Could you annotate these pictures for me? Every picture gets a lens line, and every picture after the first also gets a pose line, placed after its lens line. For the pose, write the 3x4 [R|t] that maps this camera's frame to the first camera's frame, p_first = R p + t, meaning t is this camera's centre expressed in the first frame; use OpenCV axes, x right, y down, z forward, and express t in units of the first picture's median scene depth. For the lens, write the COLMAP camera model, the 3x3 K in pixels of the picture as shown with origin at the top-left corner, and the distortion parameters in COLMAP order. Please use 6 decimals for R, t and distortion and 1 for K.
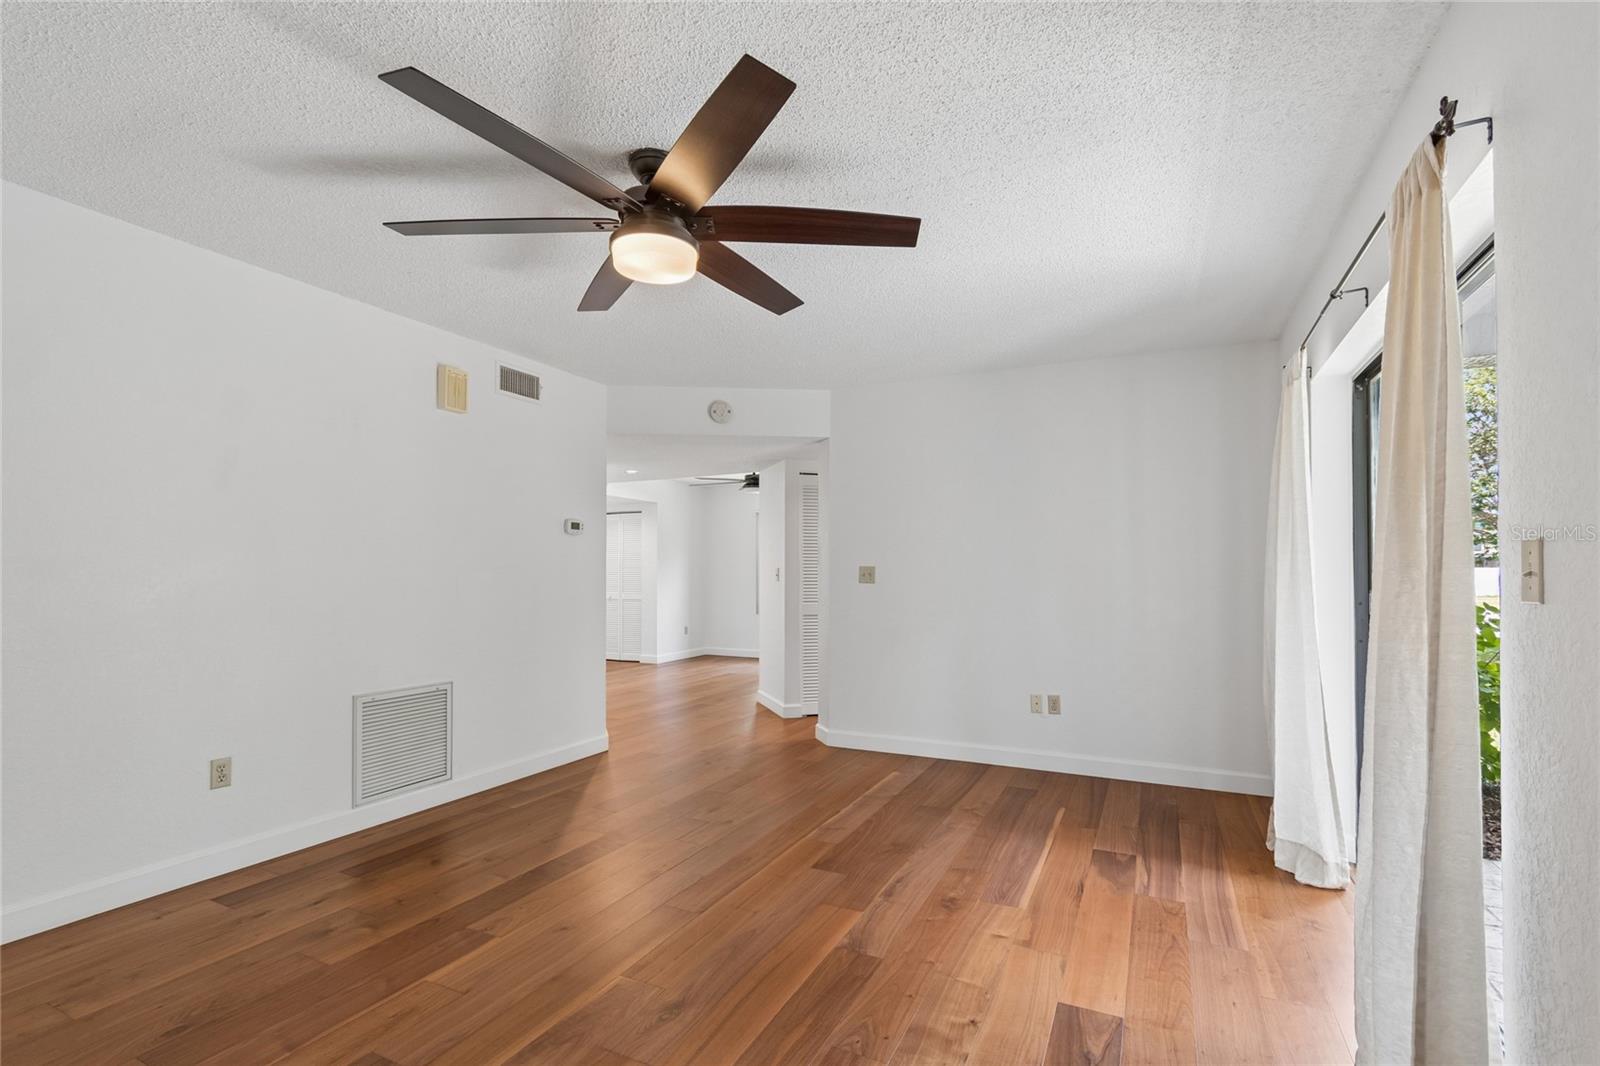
lens RADIAL K [[712.3, 0, 798.3], [0, 712.3, 571.4], [0, 0, 1]] dist [0.001694, 0.000109]
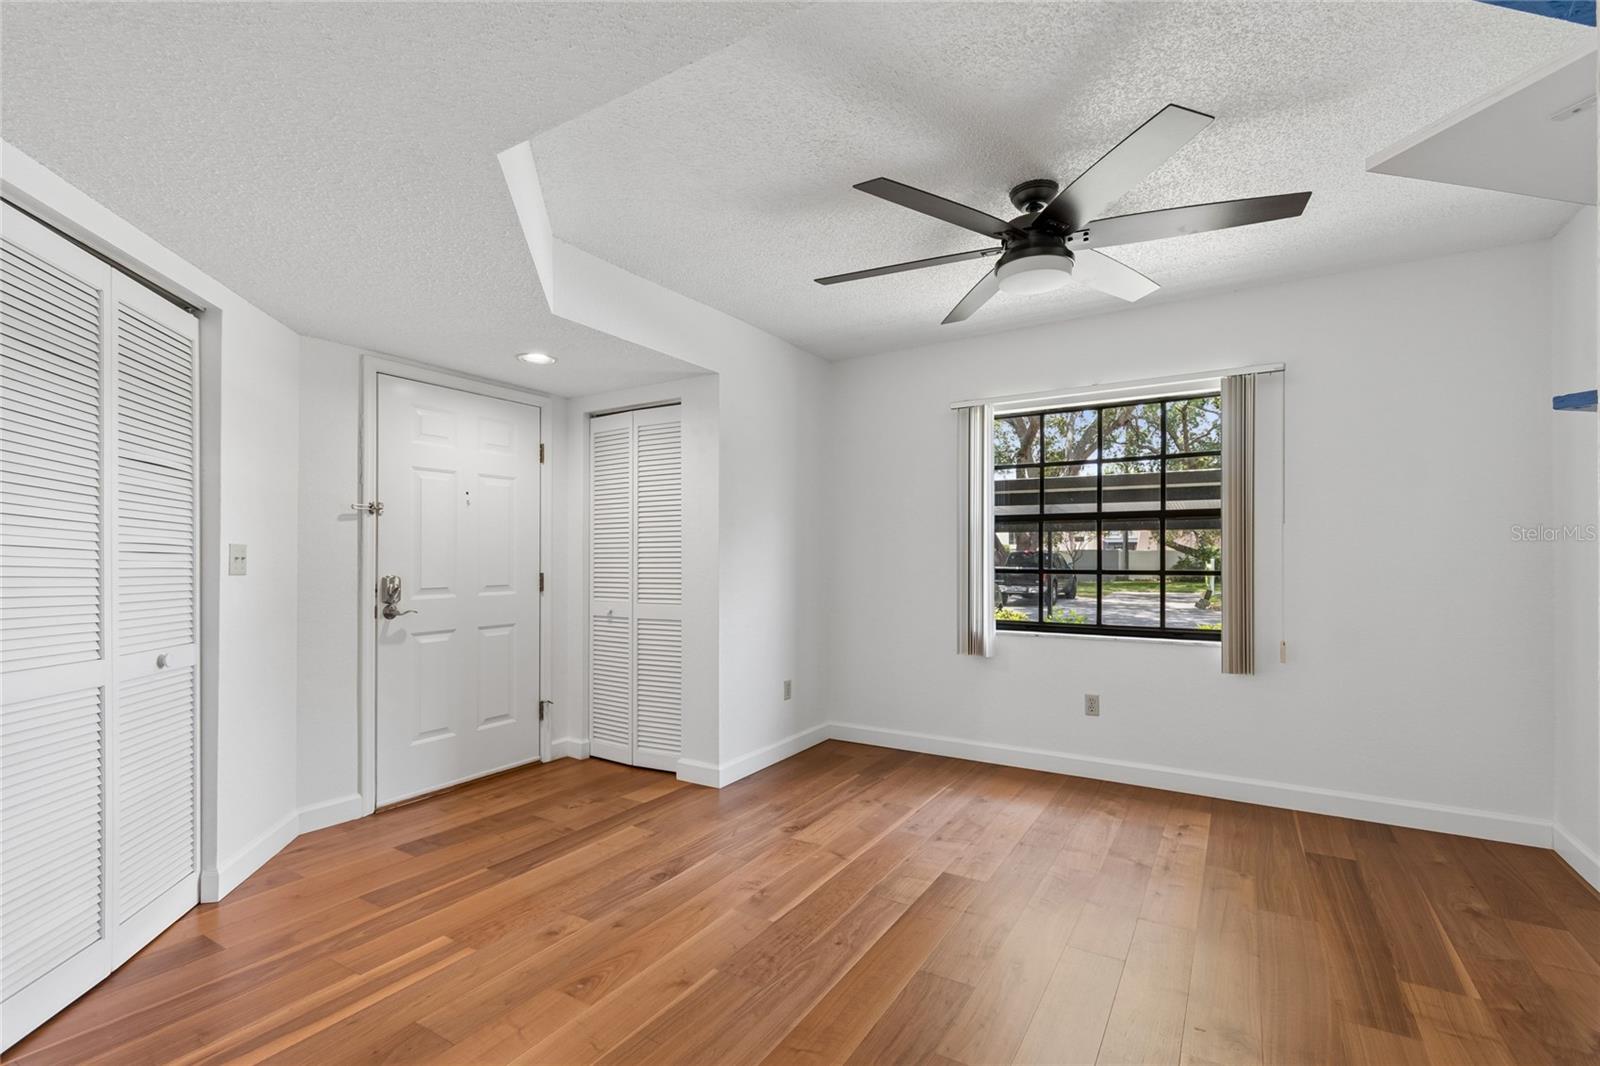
lens RADIAL K [[714.6, 0, 807.4], [0, 714.6, 549.9], [0, 0, 1]] dist [-0.000800, -0.000261]
pose [[0.996486, 0.000826, -0.083758, -0.310748], [-0.001448, 0.999972, -0.007376, 0.005028], [0.083750, 0.007471, 0.996459, 1.644554]]
